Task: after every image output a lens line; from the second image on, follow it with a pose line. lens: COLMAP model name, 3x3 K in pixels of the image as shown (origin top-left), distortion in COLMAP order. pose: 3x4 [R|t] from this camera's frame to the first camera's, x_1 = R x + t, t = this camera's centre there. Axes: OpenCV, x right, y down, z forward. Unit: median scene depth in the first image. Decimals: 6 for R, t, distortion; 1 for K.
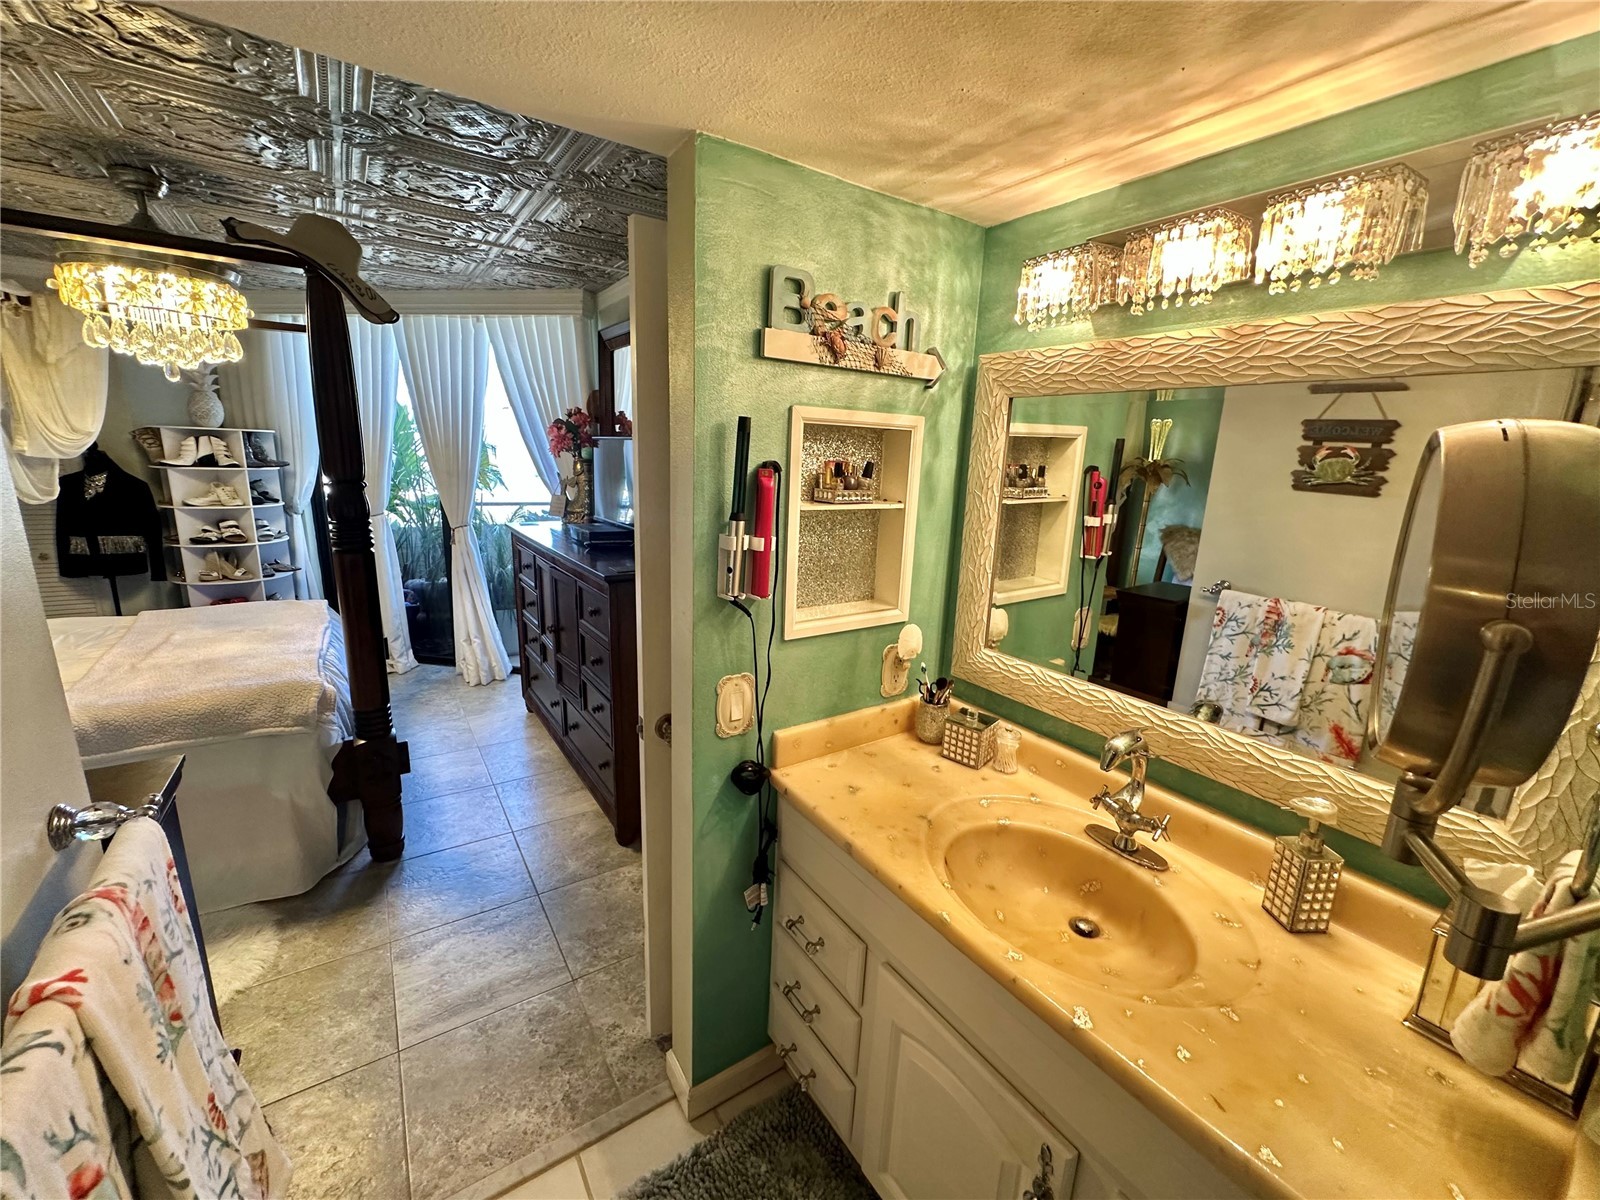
lens RADIAL K [[639.5, 0, 799.4], [0, 639.5, 603.1], [0, 0, 1]] dist [-0.002181, -0.000025]
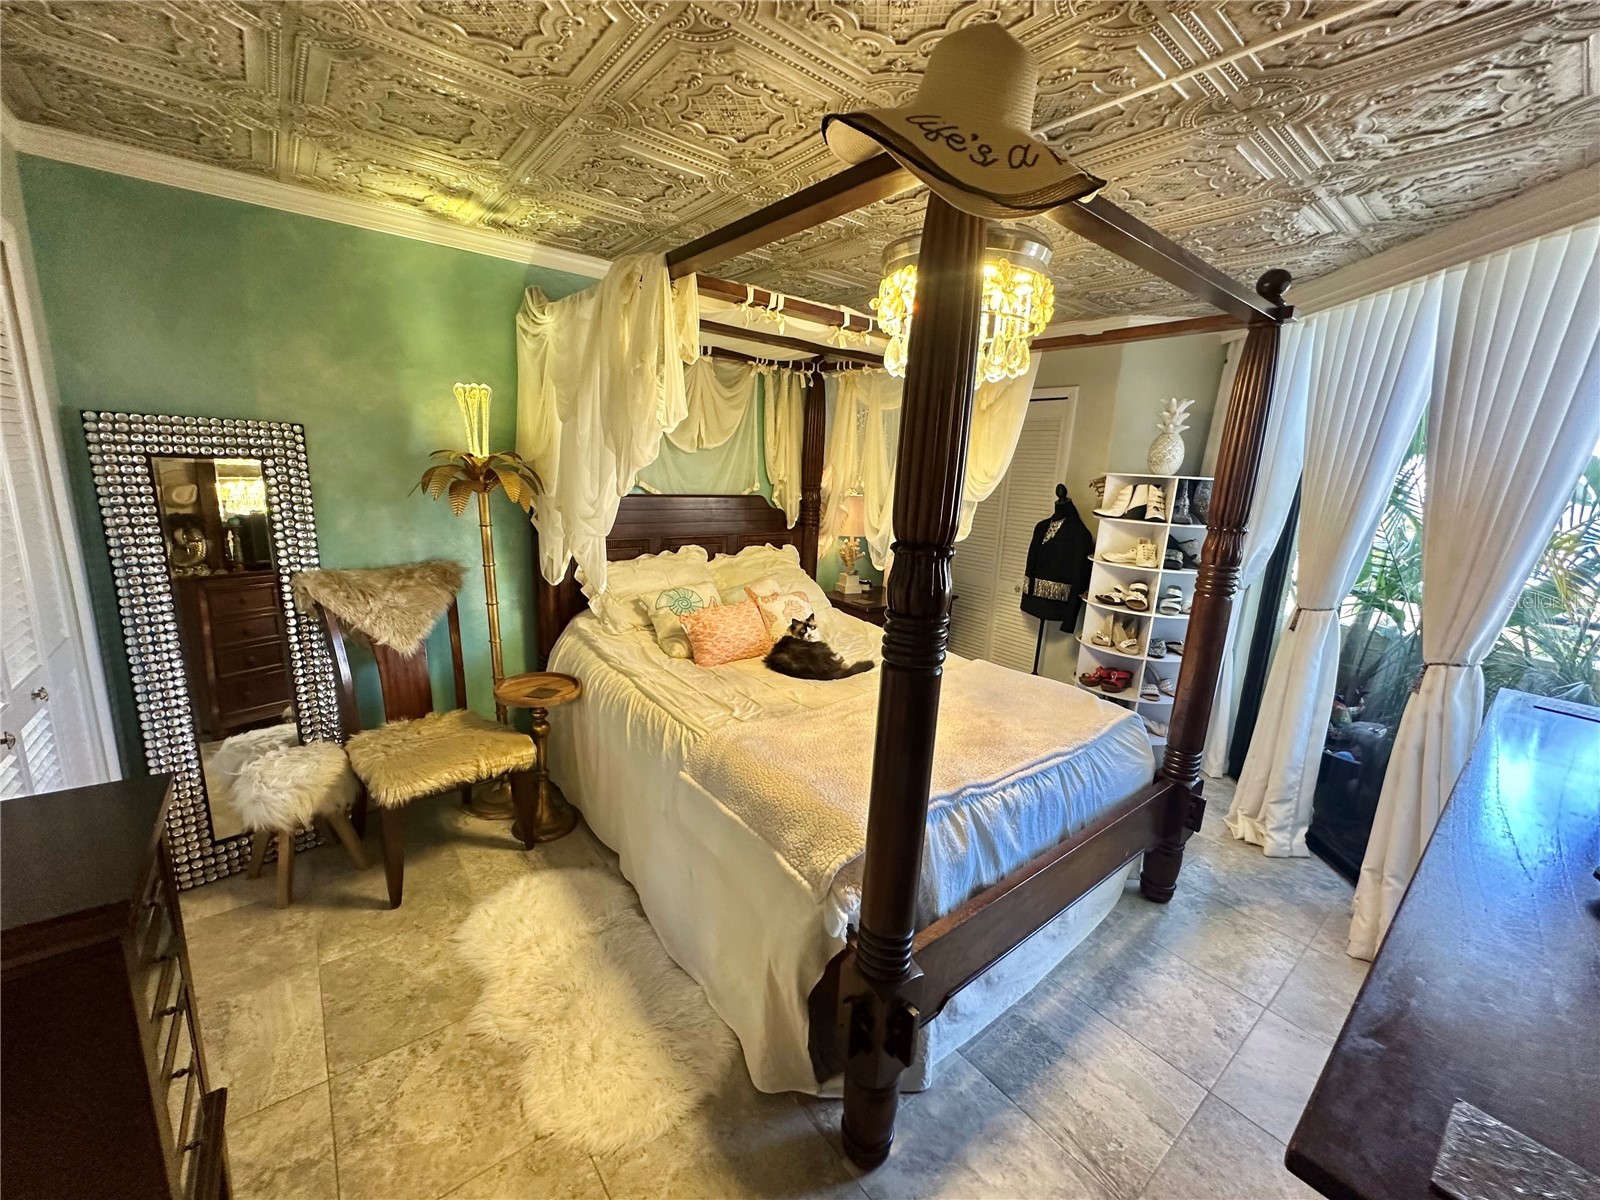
lens RADIAL K [[639.5, 0, 796.1], [0, 639.5, 600.1], [0, 0, 1]] dist [-0.002181, -0.000025]
pose [[0.073520, 0.173377, -0.982108, -0.095507], [-0.269816, 0.951505, 0.147776, -0.113785], [0.960101, 0.254124, 0.116734, 0.487062]]
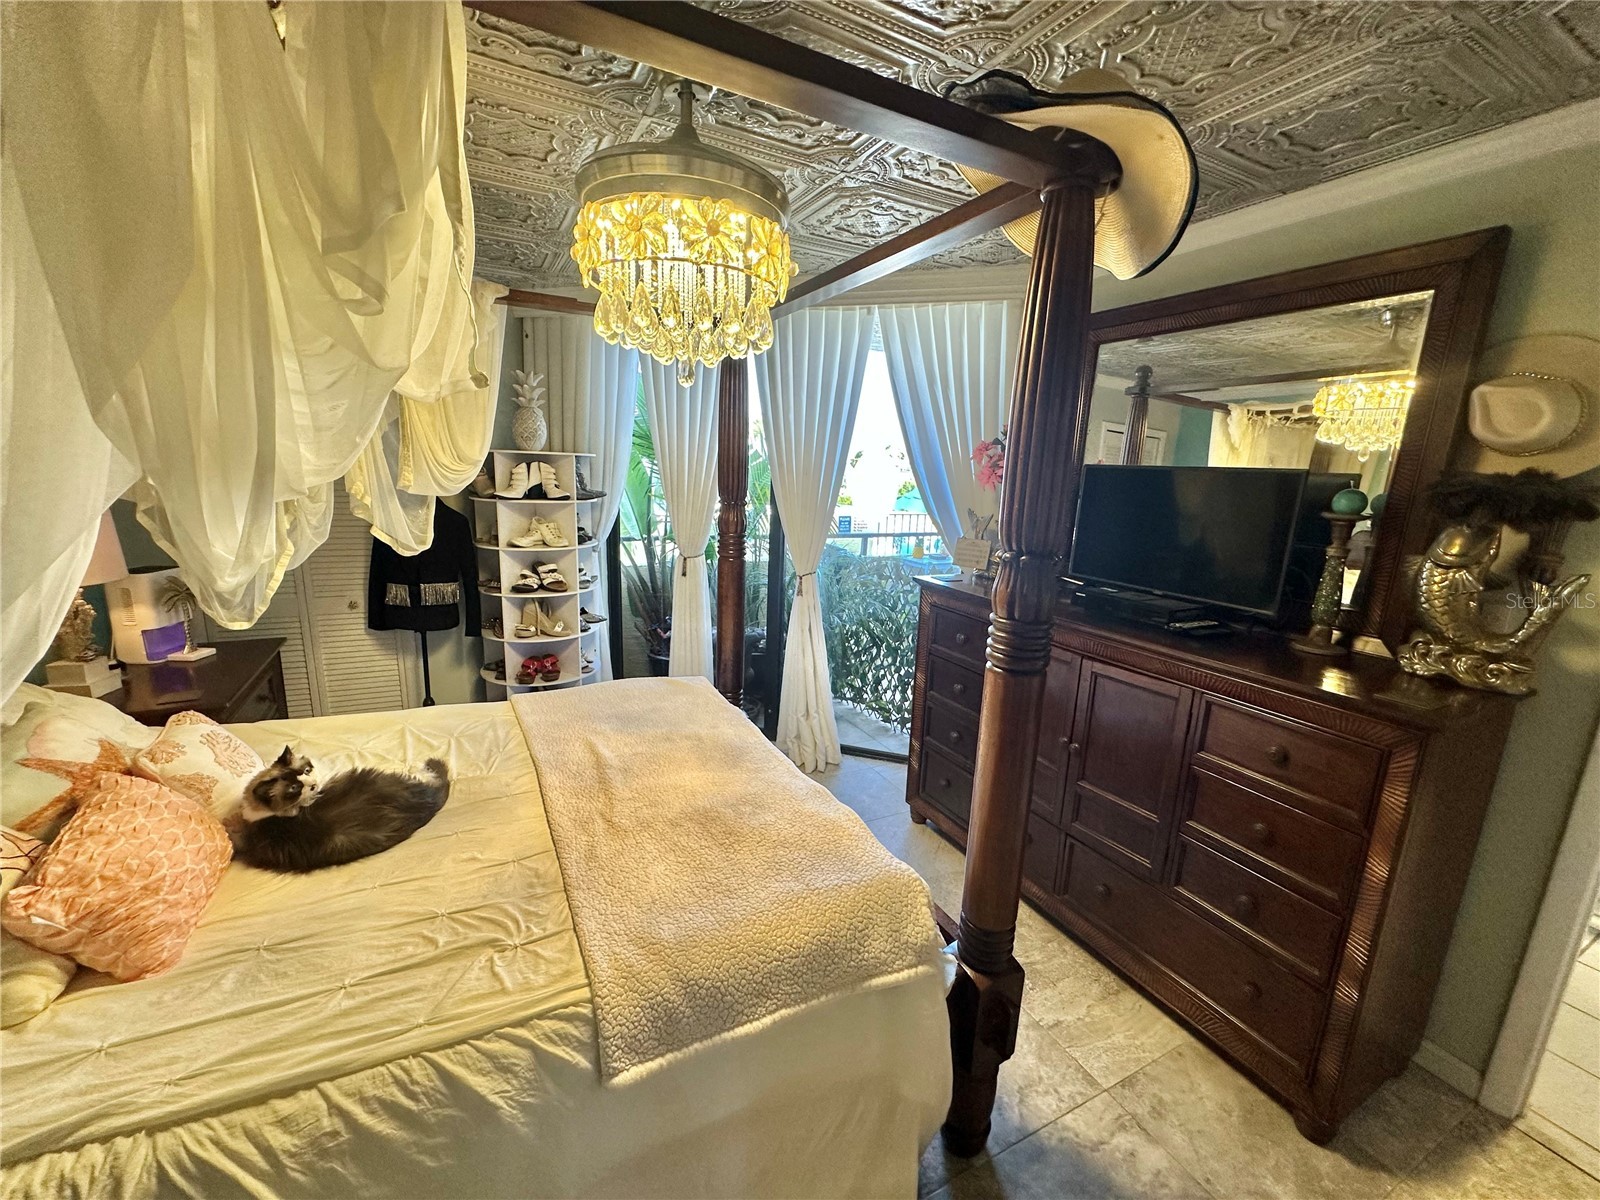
lens RADIAL K [[639.5, 0, 799.8], [0, 639.5, 603.0], [0, 0, 1]] dist [-0.002181, -0.000025]
pose [[0.992420, 0.024824, -0.120361, -0.489669], [-0.027357, 0.999437, -0.019436, -0.073999], [0.119811, 0.022581, 0.992540, 0.230871]]
